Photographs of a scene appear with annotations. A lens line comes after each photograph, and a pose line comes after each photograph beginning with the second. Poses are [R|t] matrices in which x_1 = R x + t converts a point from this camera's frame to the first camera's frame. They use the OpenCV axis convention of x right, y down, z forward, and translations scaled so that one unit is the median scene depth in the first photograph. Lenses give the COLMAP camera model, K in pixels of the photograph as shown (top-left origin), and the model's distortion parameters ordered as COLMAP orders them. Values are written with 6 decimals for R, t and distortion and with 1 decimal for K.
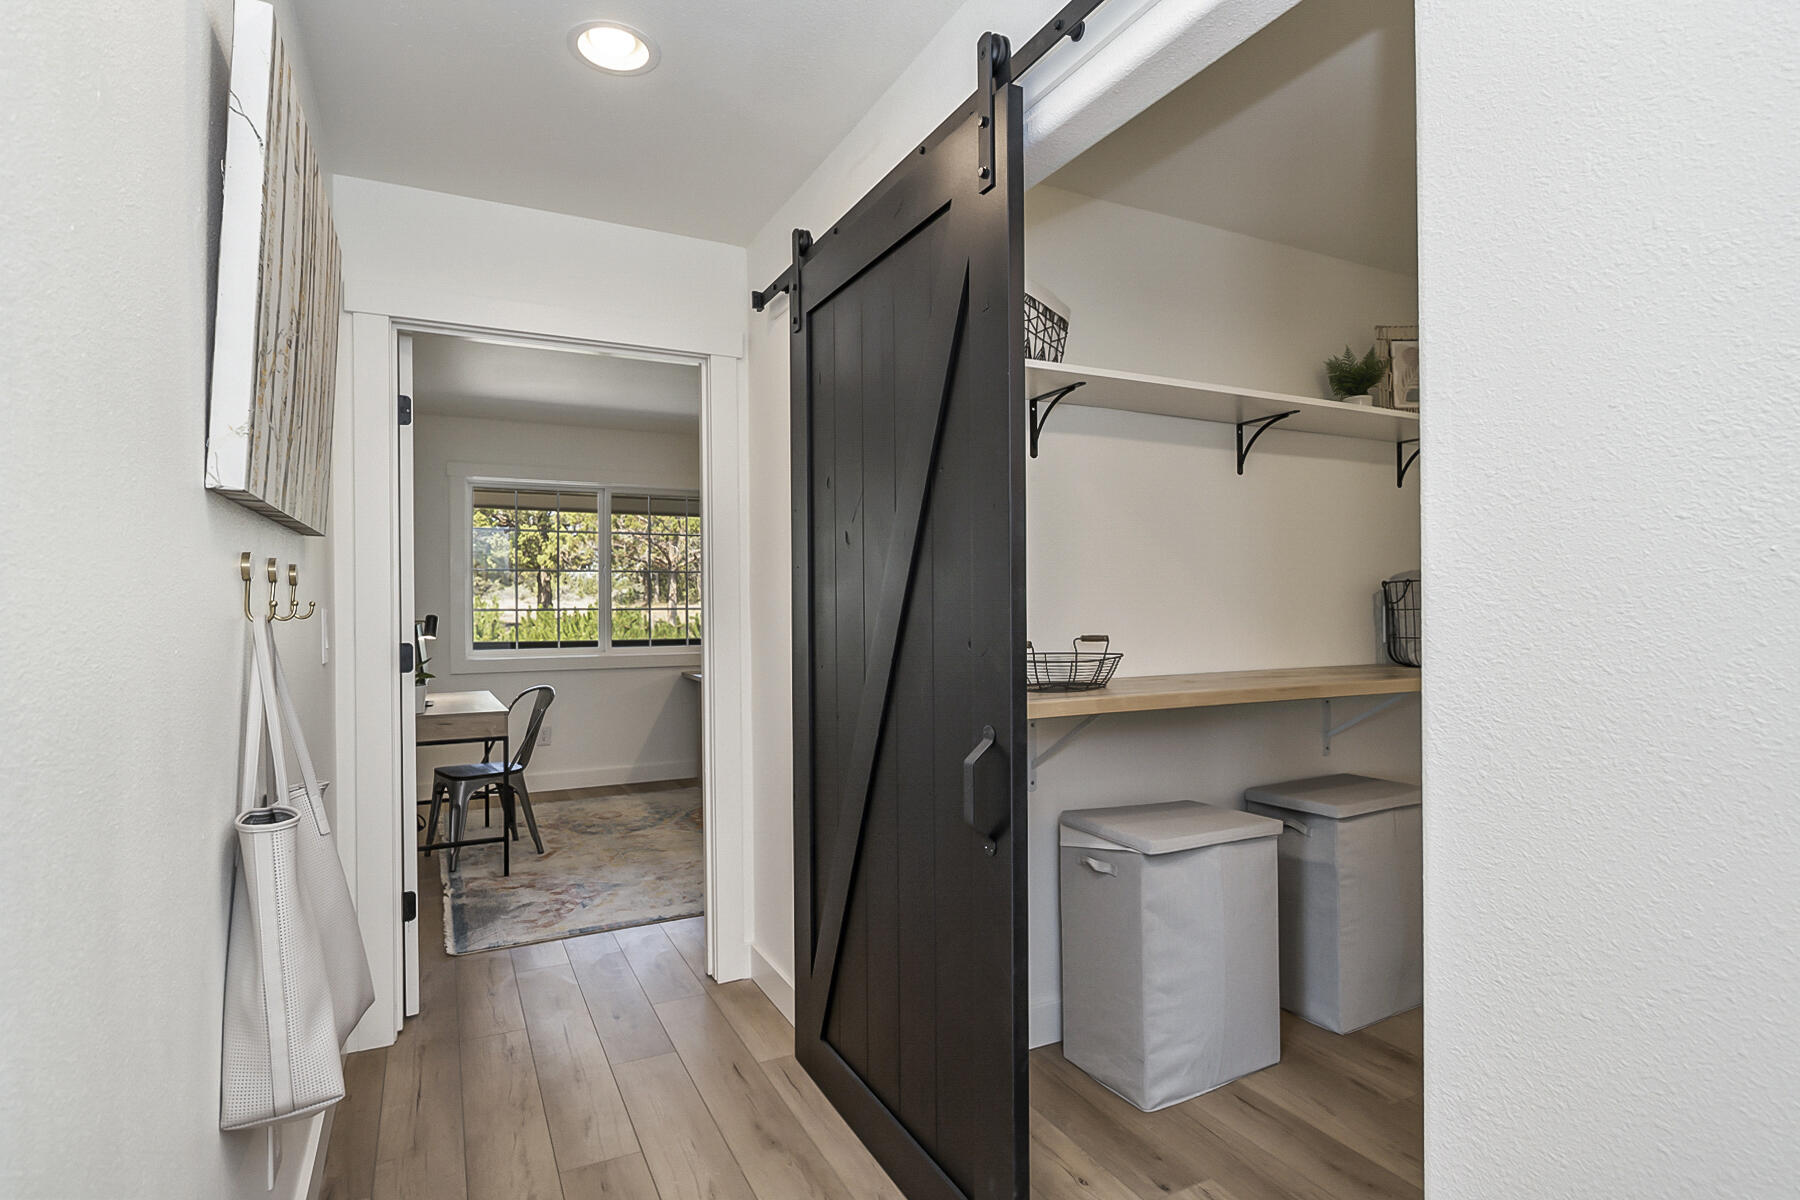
lens RADIAL K [[906.2, 0, 900.0], [0, 906.2, 605.5], [0, 0, 1]] dist [-0.005265, 0.000276]
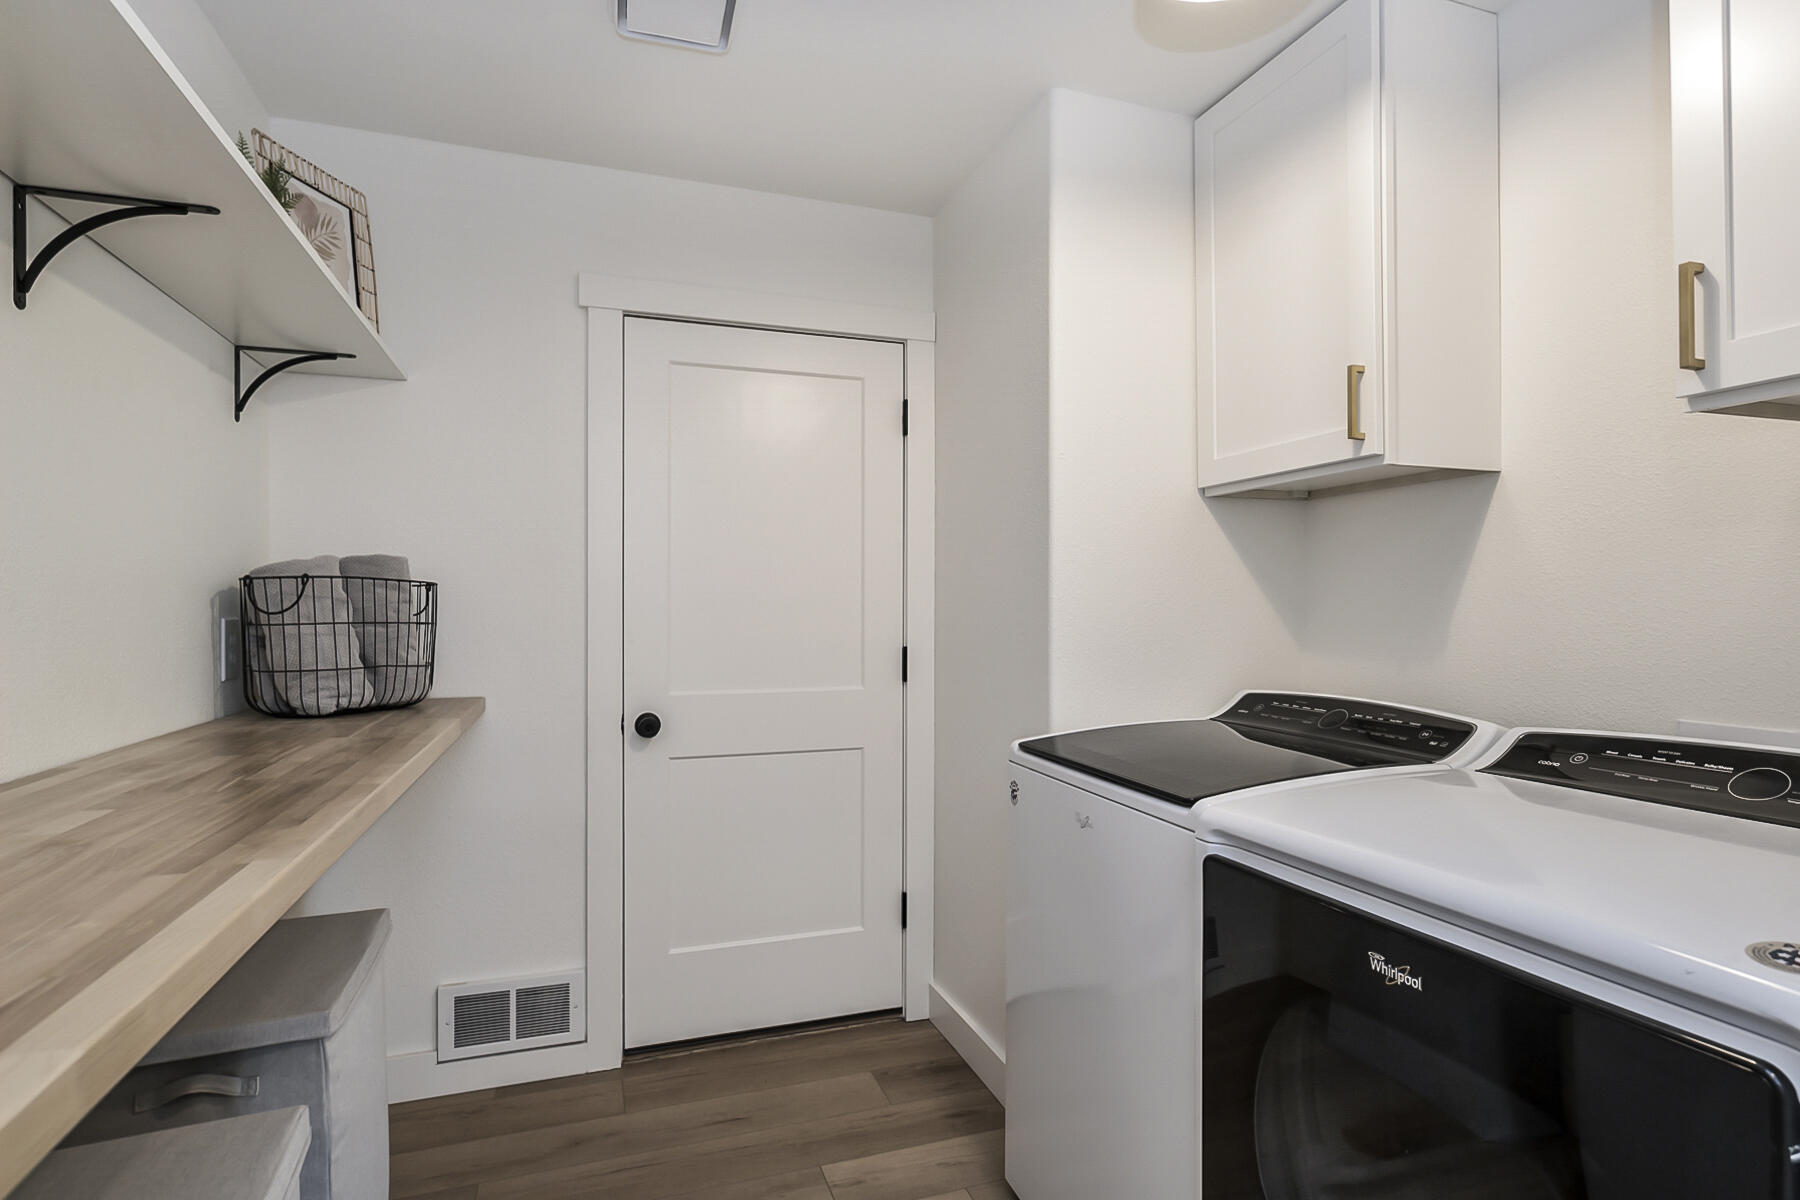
lens RADIAL K [[906.2, 0, 900.0], [0, 906.2, 605.5], [0, 0, 1]] dist [-0.005265, 0.000276]
pose [[0.135109, 0.006878, 0.990807, 0.016881], [0.000260, 0.999976, -0.006977, -0.003616], [-0.990831, 0.001200, 0.135104, 0.513925]]
